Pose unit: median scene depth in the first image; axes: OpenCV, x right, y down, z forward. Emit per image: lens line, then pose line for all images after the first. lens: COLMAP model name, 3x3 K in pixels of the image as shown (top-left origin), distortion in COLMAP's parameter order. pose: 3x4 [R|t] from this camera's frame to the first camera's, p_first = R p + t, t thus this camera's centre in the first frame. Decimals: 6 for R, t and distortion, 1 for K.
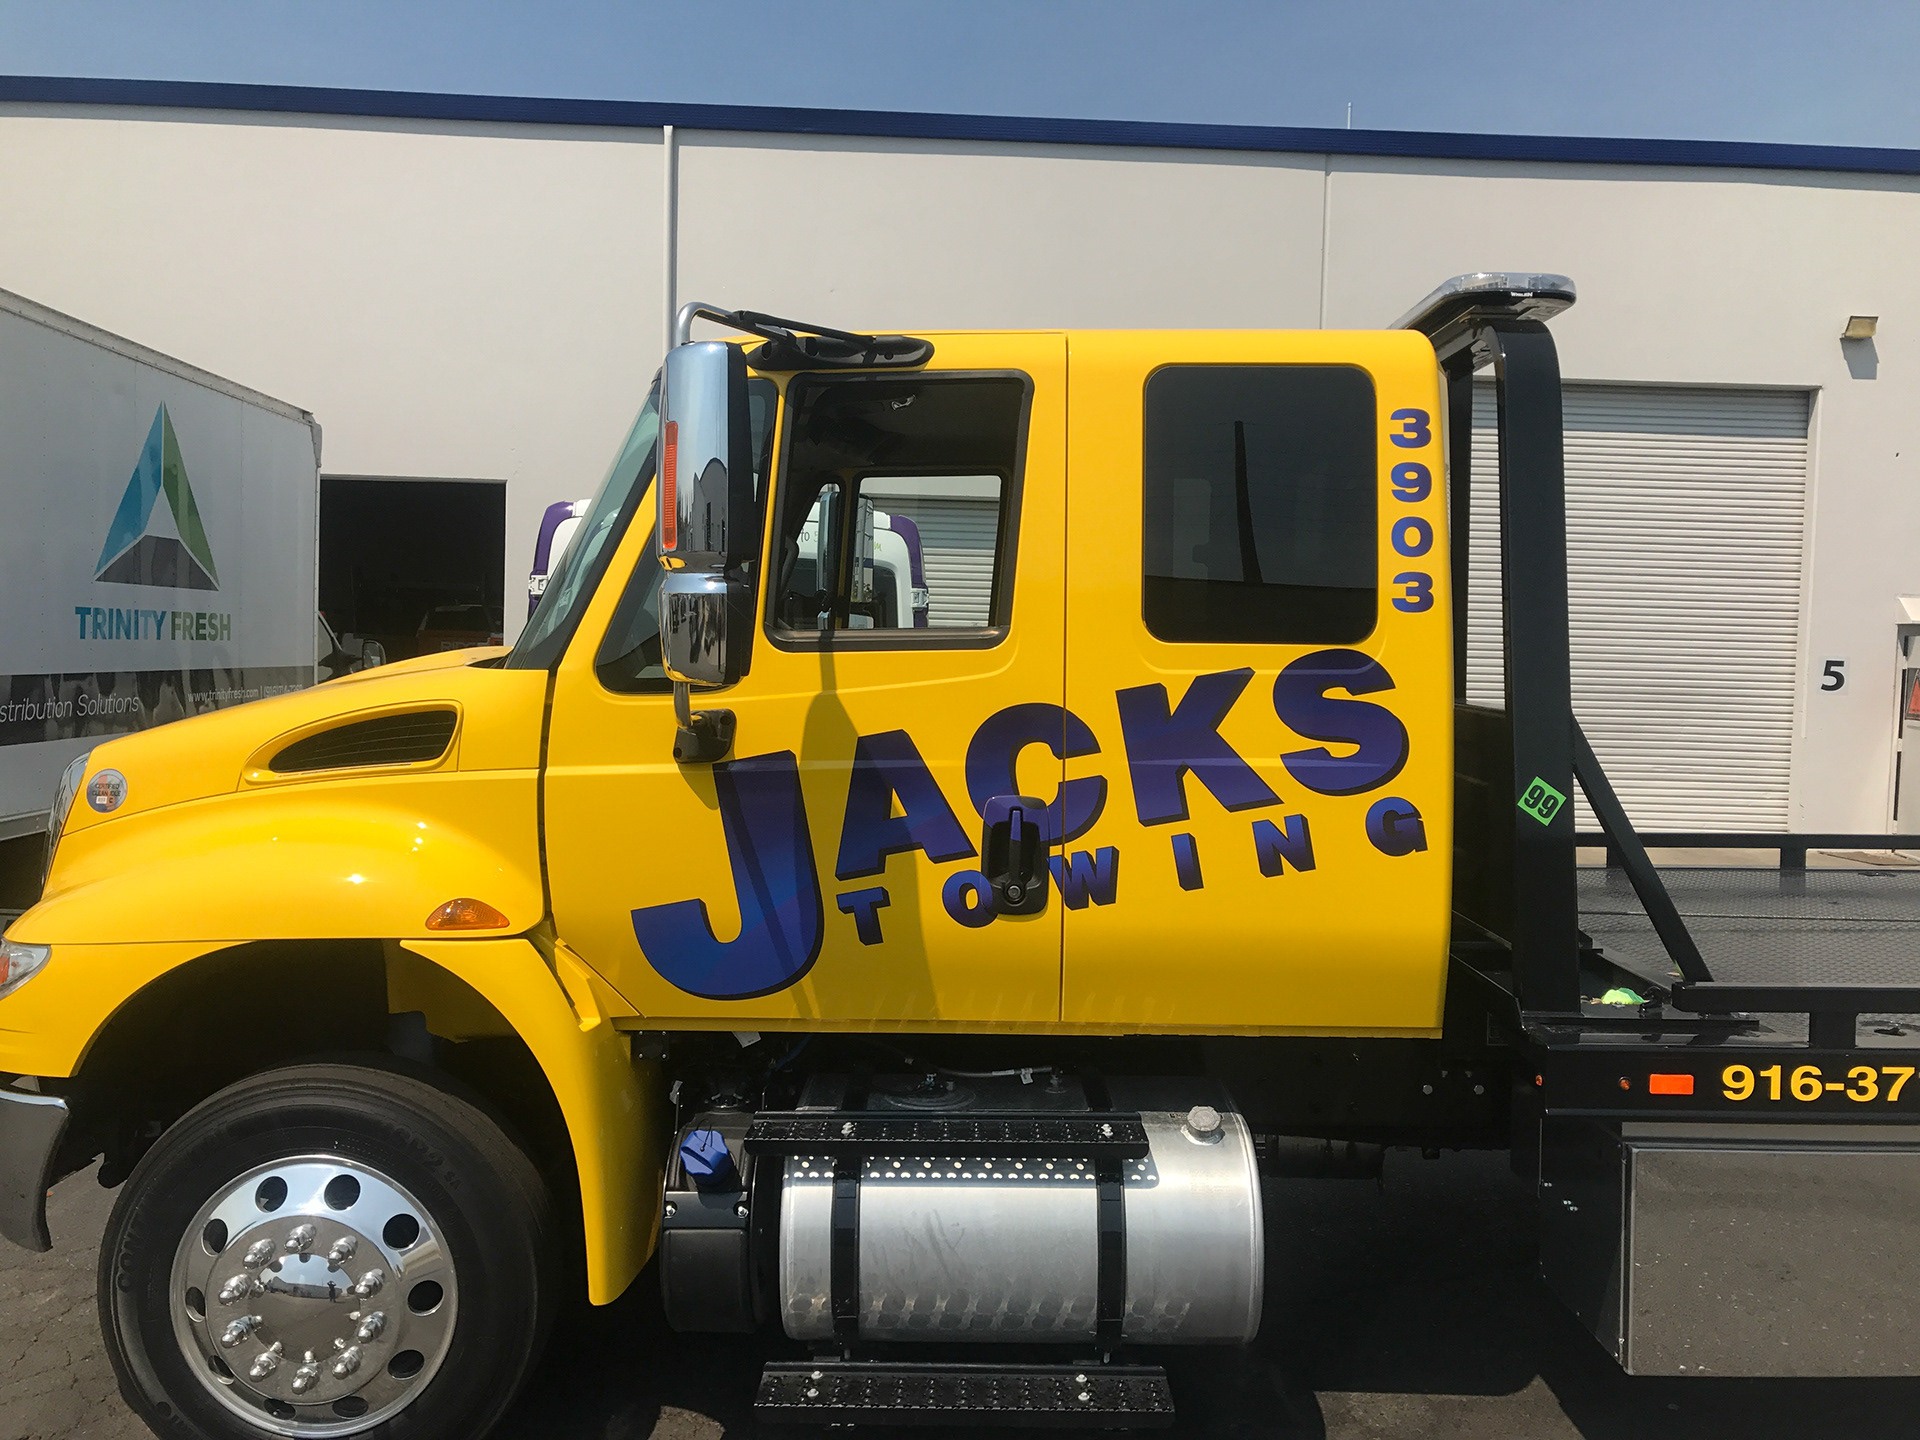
lens RADIAL K [[1603.9, 0, 967.6], [0, 1603.9, 717.3], [0, 0, 1]] dist [0.087450, -0.142357]
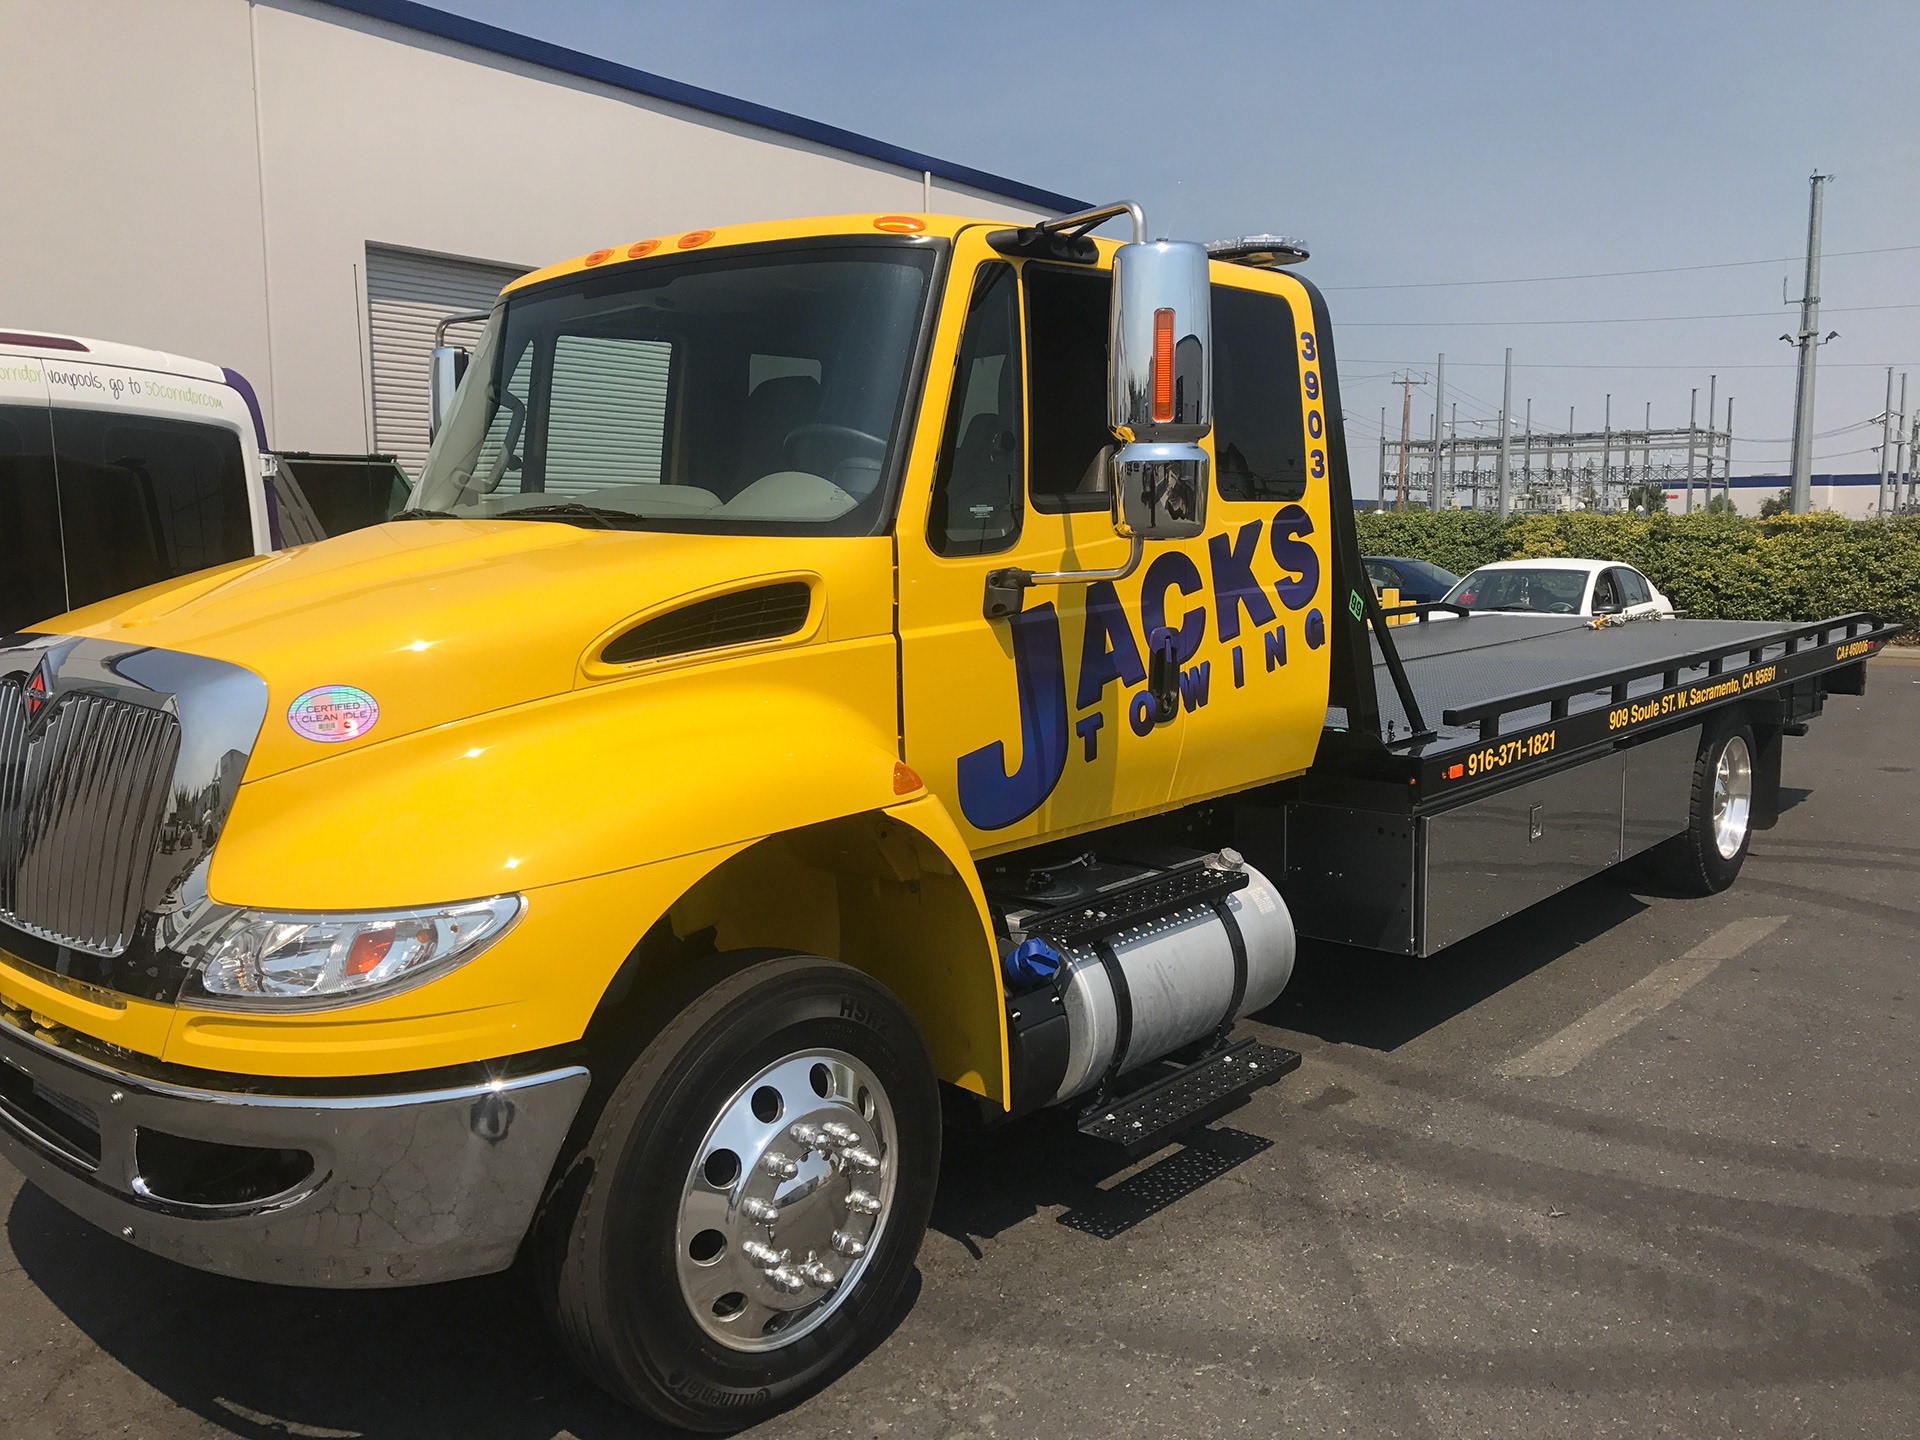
lens RADIAL K [[1550.4, 0, 960.0], [0, 1550.4, 720.0], [0, 0, 1]] dist [0.073800, -0.003236]
pose [[0.659723, -0.115735, 0.742544, -0.980834], [0.053409, 0.992792, 0.107288, -0.017350], [-0.749609, -0.031122, 0.661149, 0.317878]]
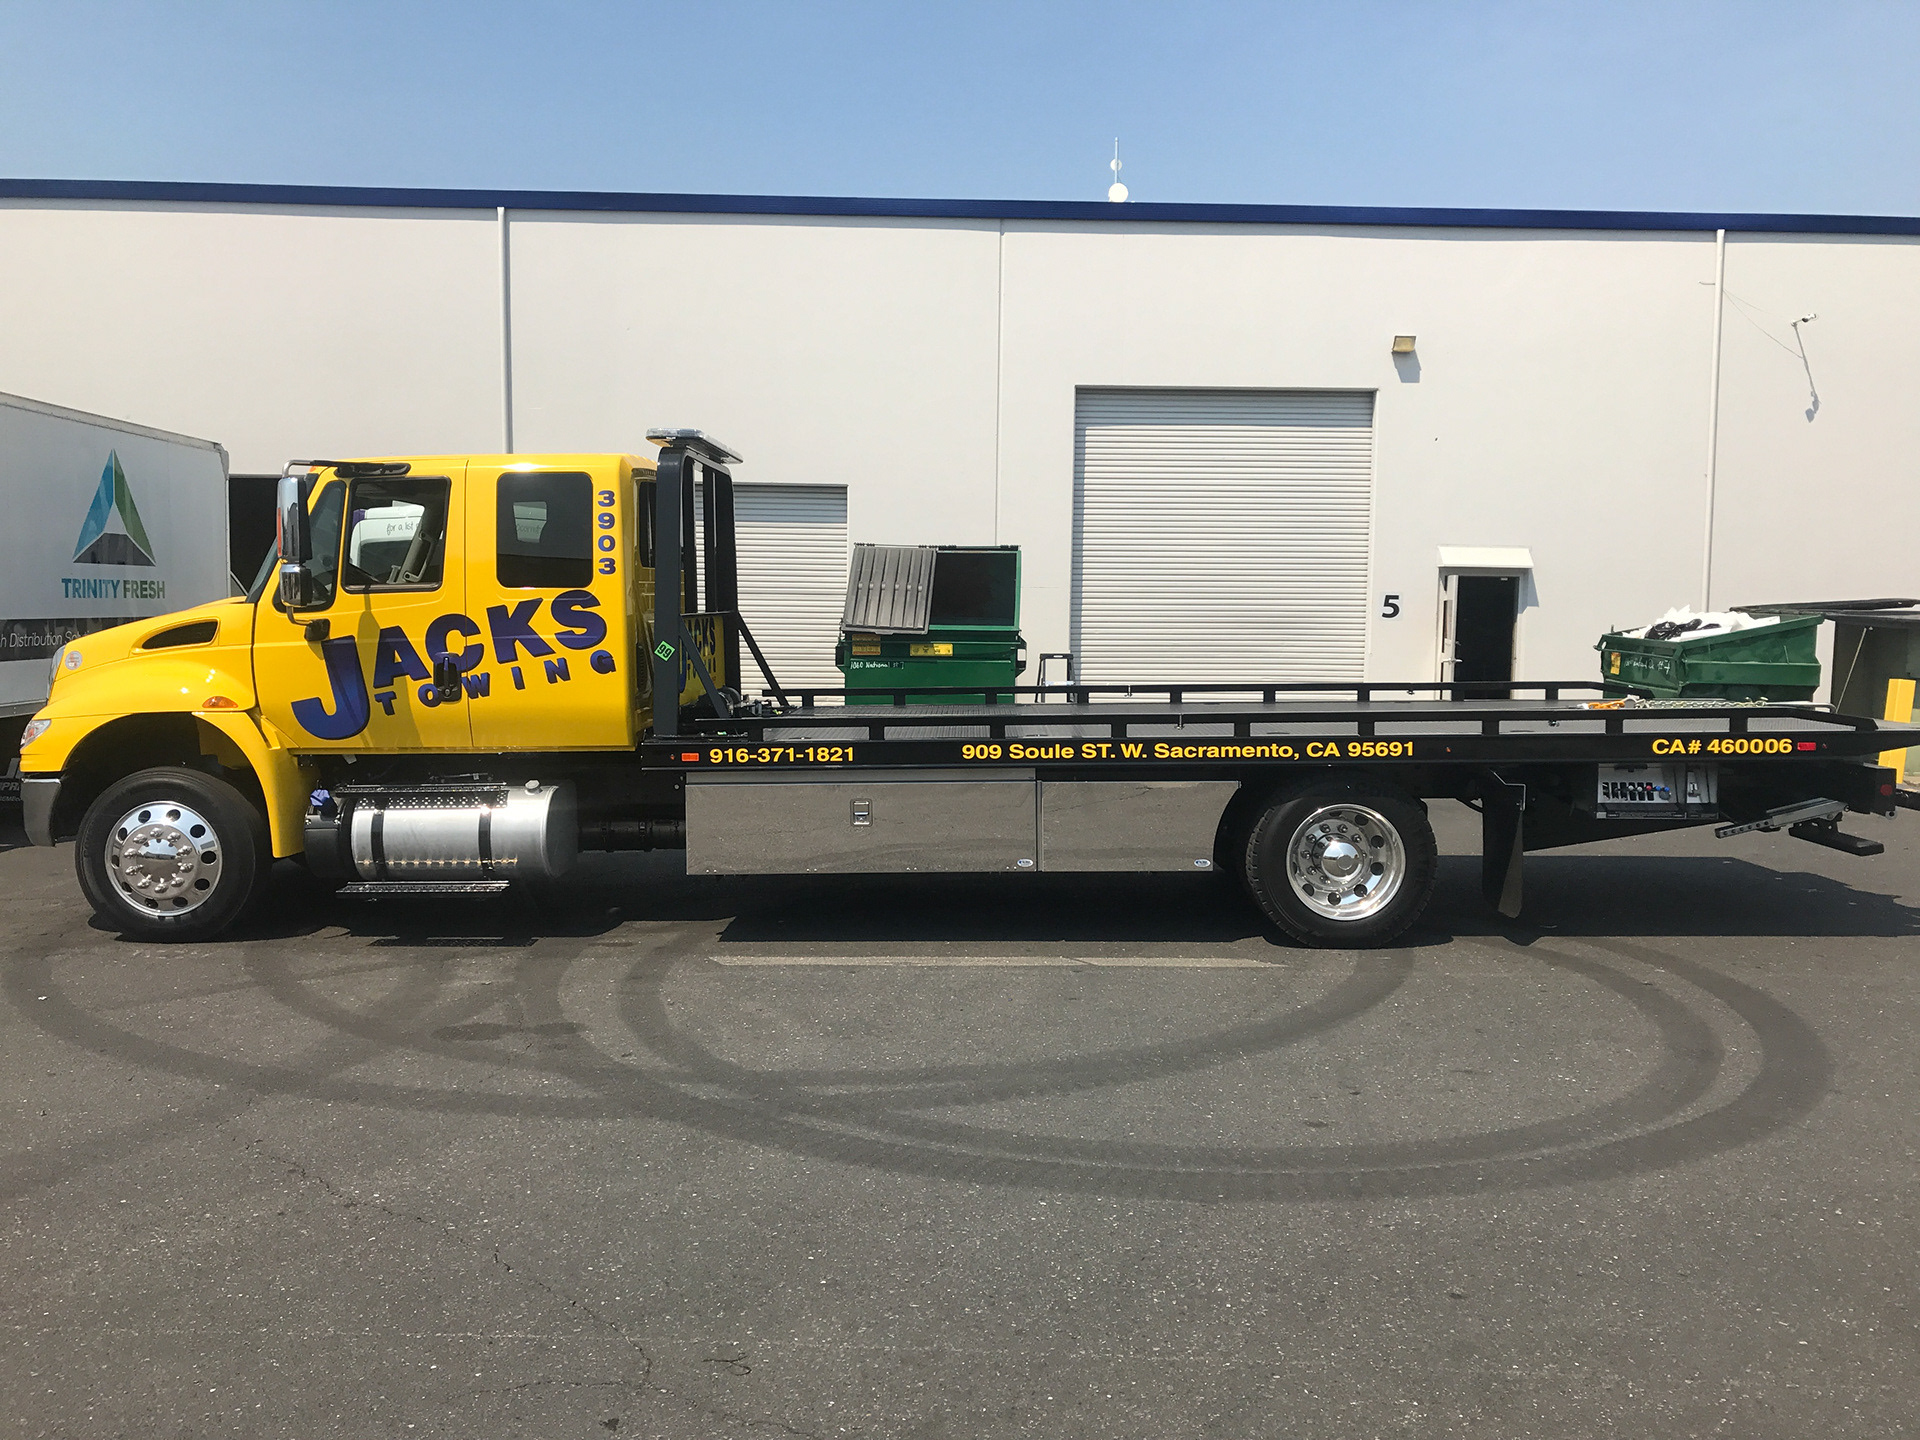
lens RADIAL K [[1592.1, 0, 970.0], [0, 1592.1, 709.8], [0, 0, 1]] dist [0.024776, -0.026028]
pose [[0.999814, -0.017704, 0.007593, 0.802667], [0.017498, 0.999498, 0.026430, 0.086013], [-0.008057, -0.026292, 0.999622, -1.424867]]
